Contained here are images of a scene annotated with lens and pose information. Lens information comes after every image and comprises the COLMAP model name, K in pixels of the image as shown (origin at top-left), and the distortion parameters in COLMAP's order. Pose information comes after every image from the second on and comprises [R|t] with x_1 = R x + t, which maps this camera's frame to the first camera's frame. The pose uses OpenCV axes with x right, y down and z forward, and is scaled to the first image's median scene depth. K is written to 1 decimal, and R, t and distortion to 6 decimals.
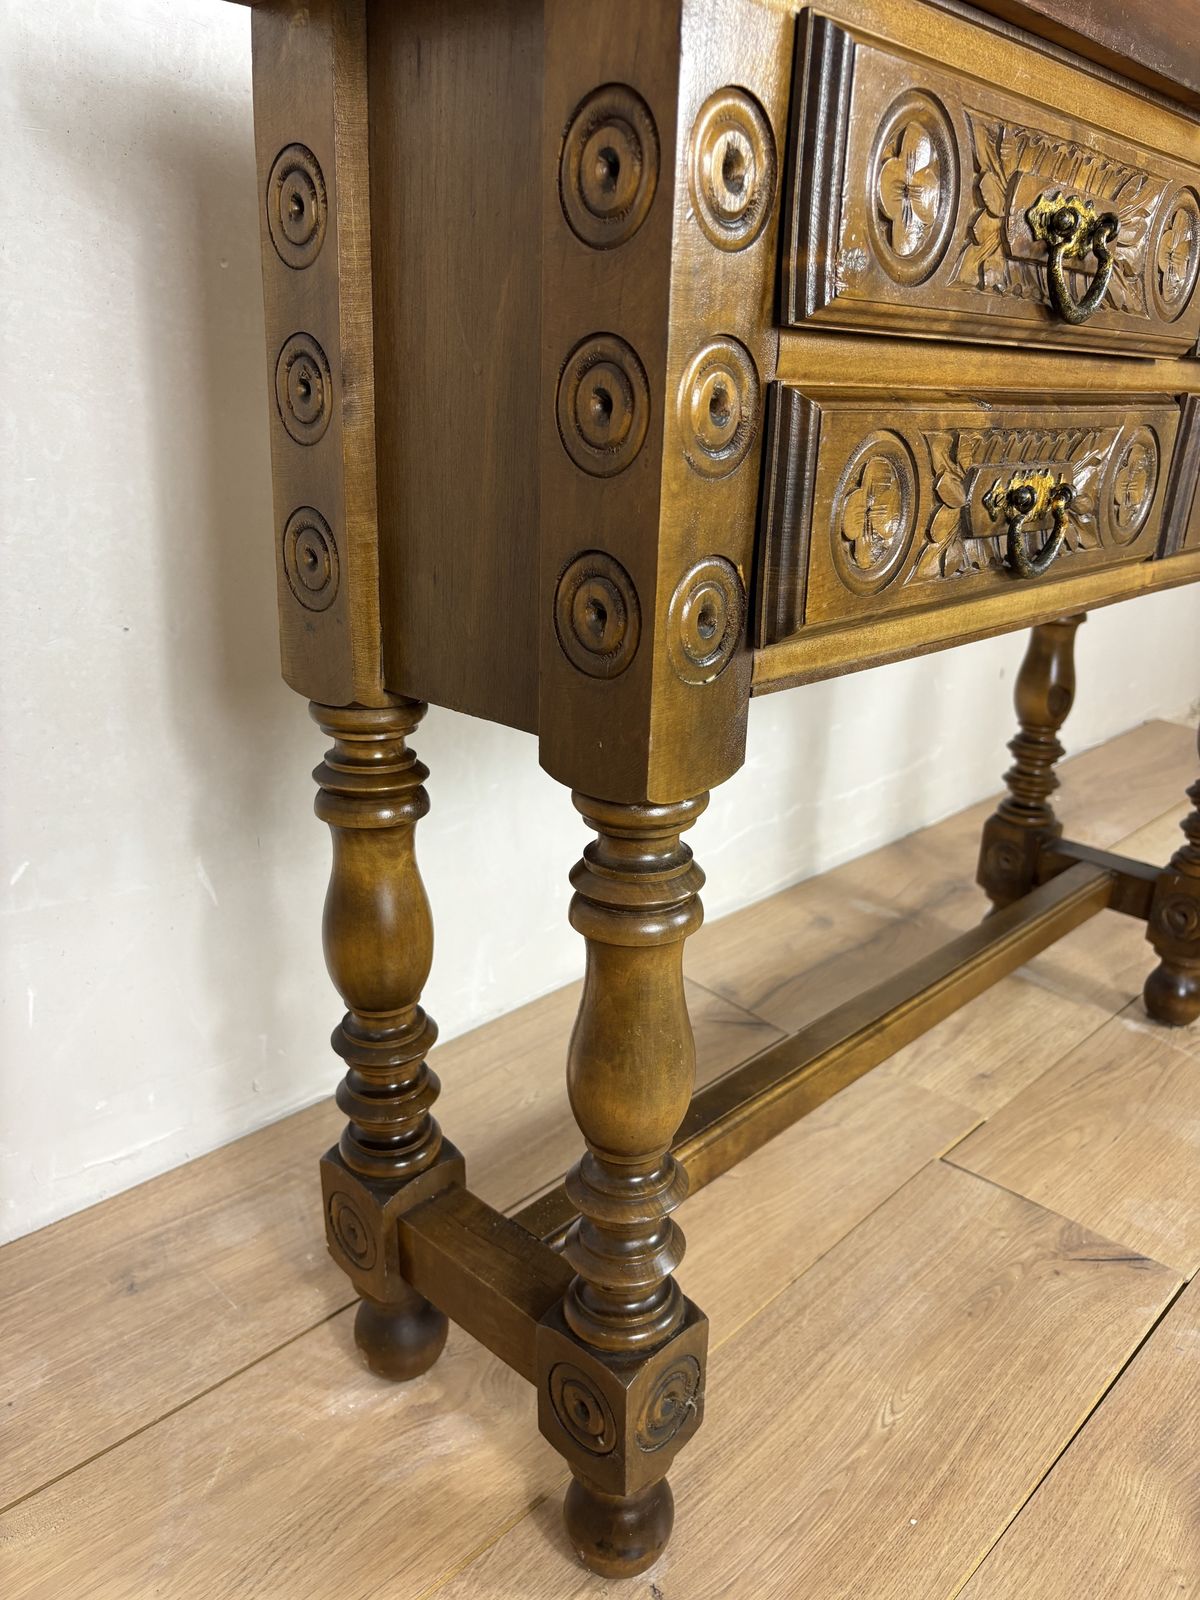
lens RADIAL K [[1218.9, 0, 593.6], [0, 1218.9, 802.3], [0, 0, 1]] dist [0.018571, -0.009357]
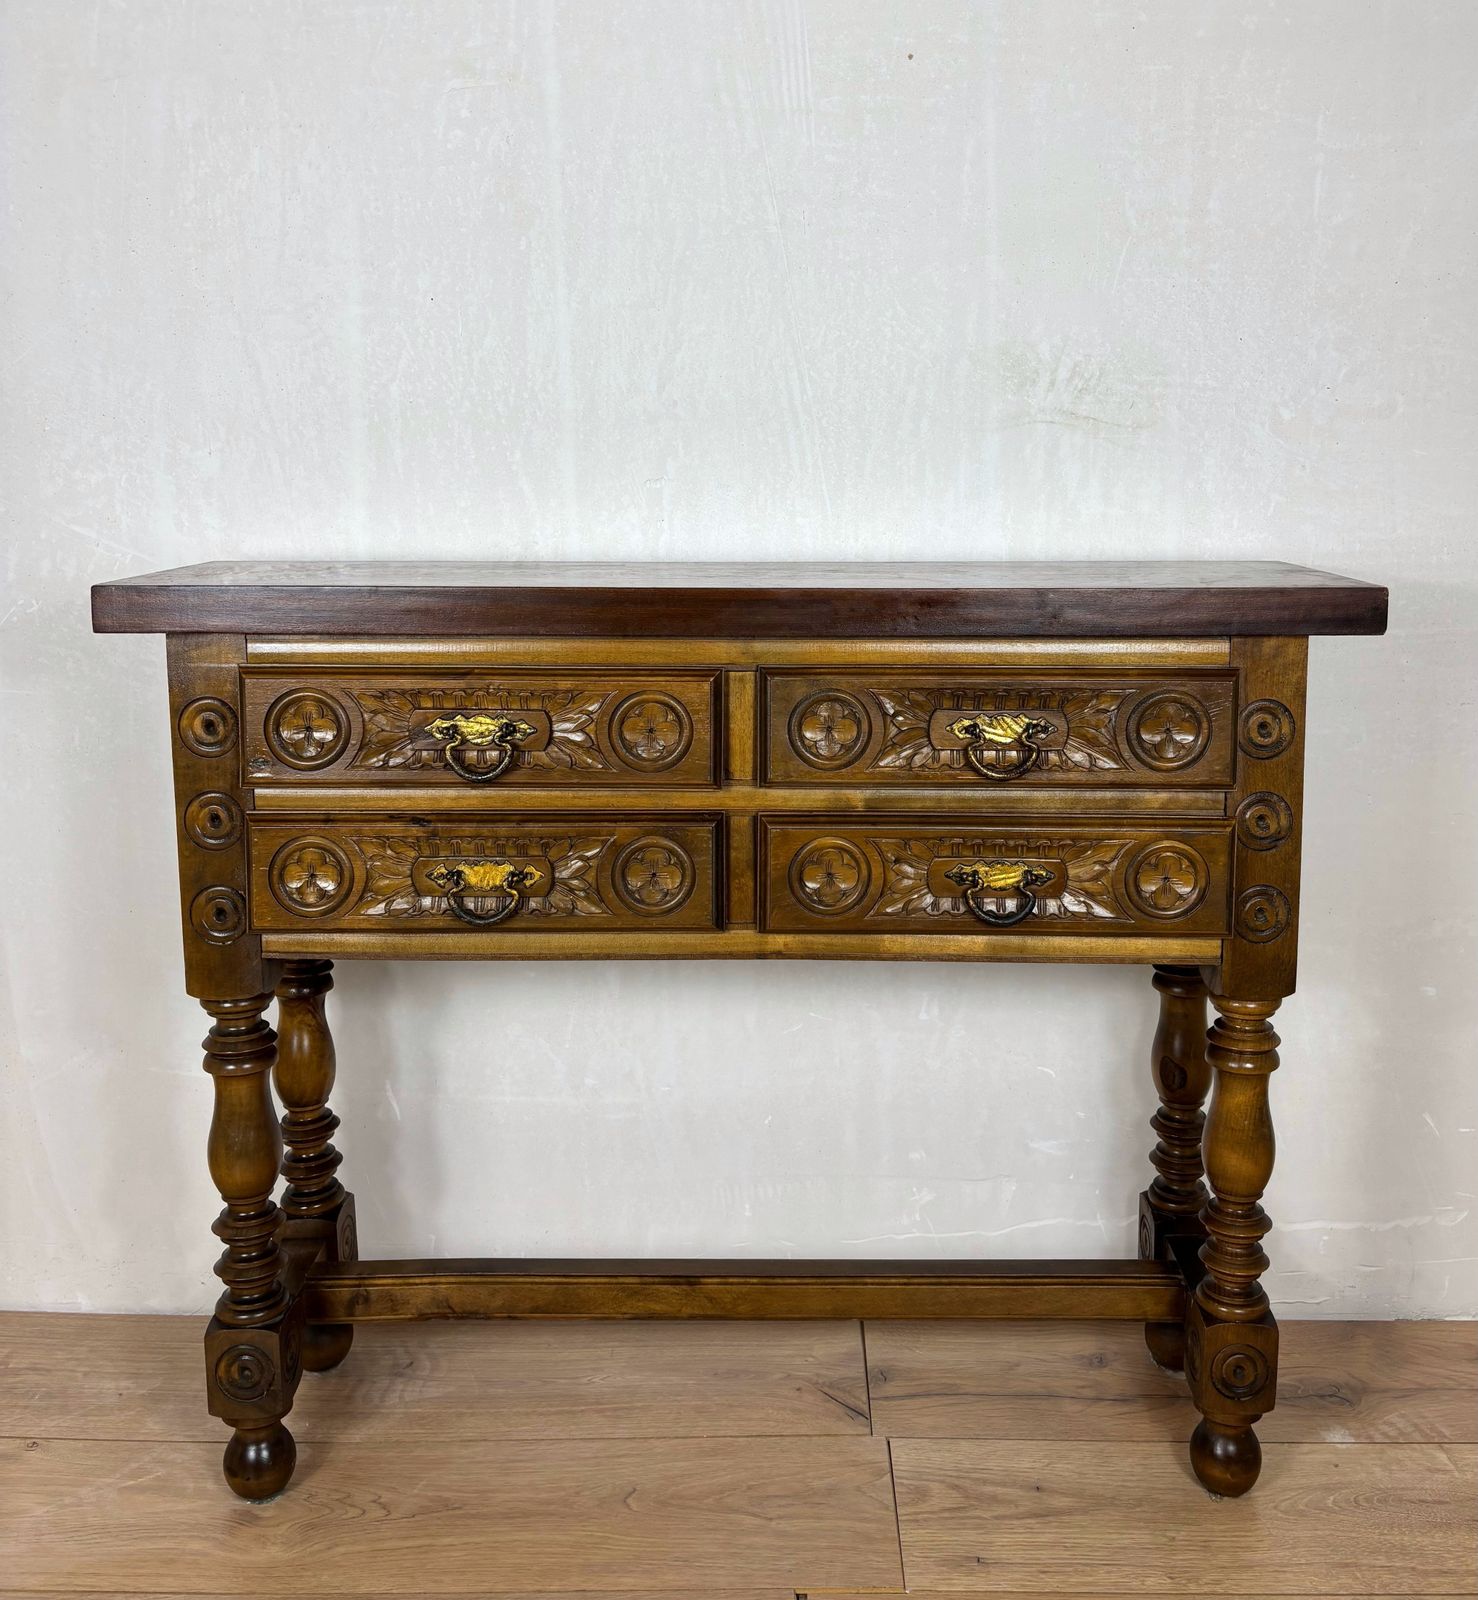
lens RADIAL K [[1558.5, 0, 781.1], [0, 1558.5, 637.7], [0, 0, 1]] dist [0.029291, 0.000000]
pose [[0.698860, 0.051600, -0.713395, 2.144028], [-0.225218, 0.962534, -0.151010, -0.334832], [0.678875, 0.266205, 0.684298, -0.261316]]
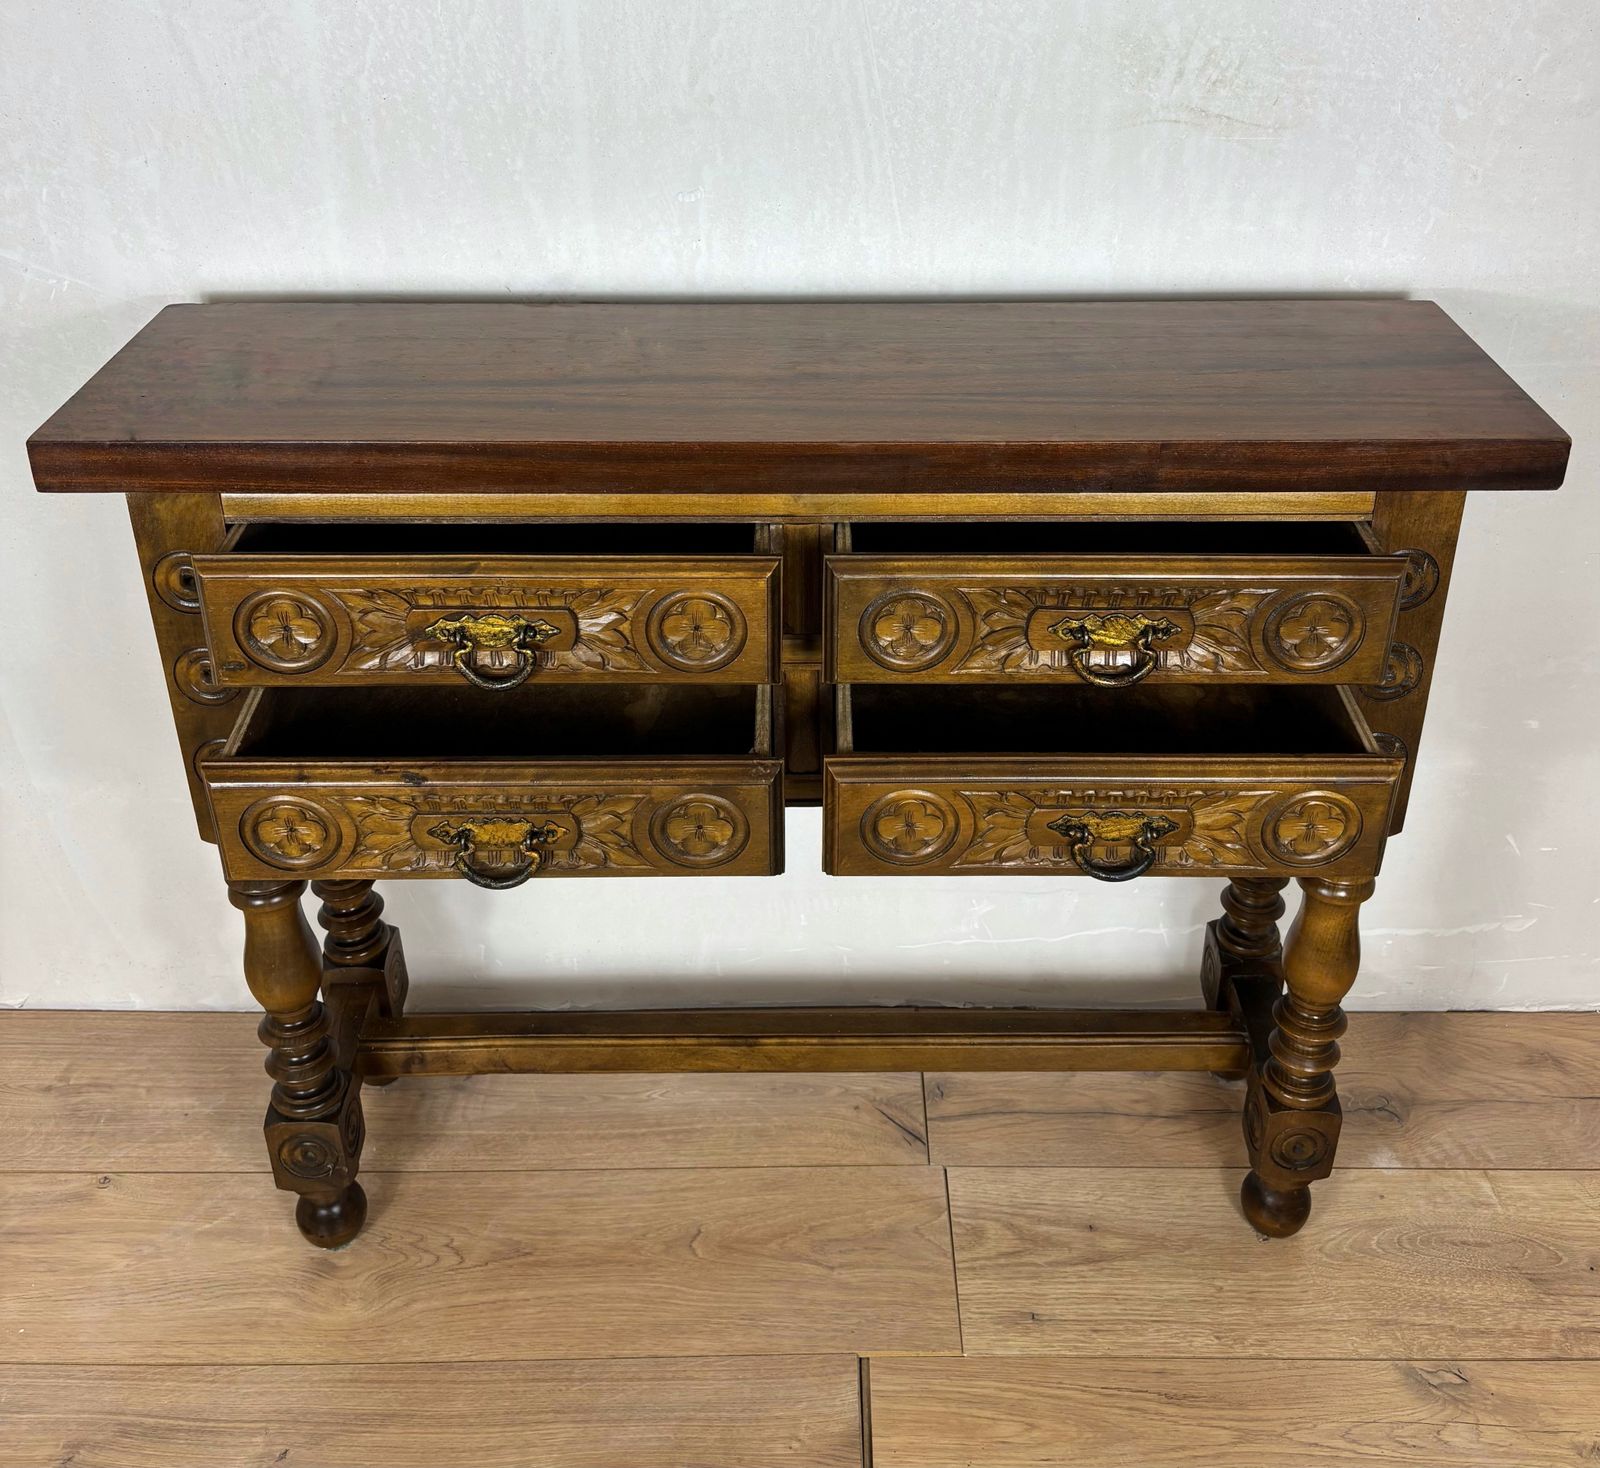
lens RADIAL K [[1646.0, 0, 818.3], [0, 1646.0, 507.0], [0, 0, 1]] dist [0.020512, 0.000000]
pose [[0.703098, 0.283955, -0.651937, 1.851963], [-0.224003, 0.958577, 0.175932, -0.961157], [0.674889, 0.022339, 0.737581, -0.237140]]
